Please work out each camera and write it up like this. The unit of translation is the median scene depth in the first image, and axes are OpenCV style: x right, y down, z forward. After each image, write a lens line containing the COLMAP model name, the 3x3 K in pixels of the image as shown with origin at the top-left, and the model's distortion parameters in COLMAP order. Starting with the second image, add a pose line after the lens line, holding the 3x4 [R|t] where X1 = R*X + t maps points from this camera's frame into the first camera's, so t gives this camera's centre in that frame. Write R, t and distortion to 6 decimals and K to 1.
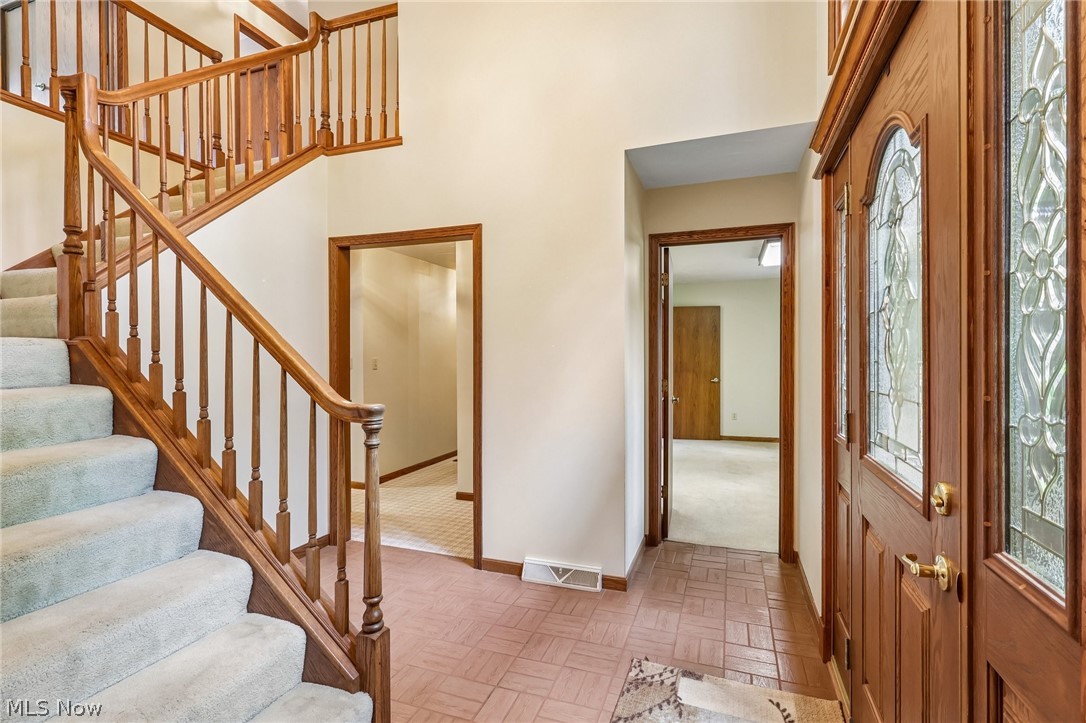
lens RADIAL K [[521.4, 0, 544.0], [0, 521.4, 361.0], [0, 0, 1]] dist [-0.007809, 0.002633]
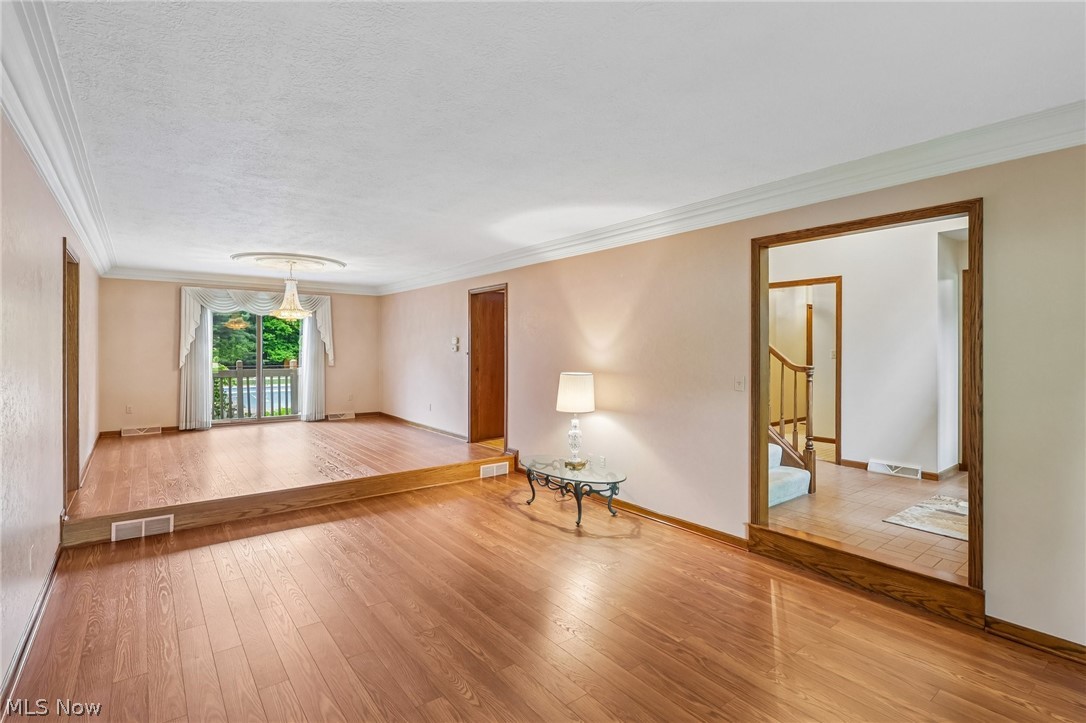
lens RADIAL K [[521.4, 0, 543.3], [0, 521.4, 351.5], [0, 0, 1]] dist [-0.007809, 0.002633]
pose [[0.846563, 0.001980, -0.532285, -0.037178], [-0.002471, 0.999997, -0.000209, 0.008899], [0.532283, 0.001493, 0.846565, -1.172978]]
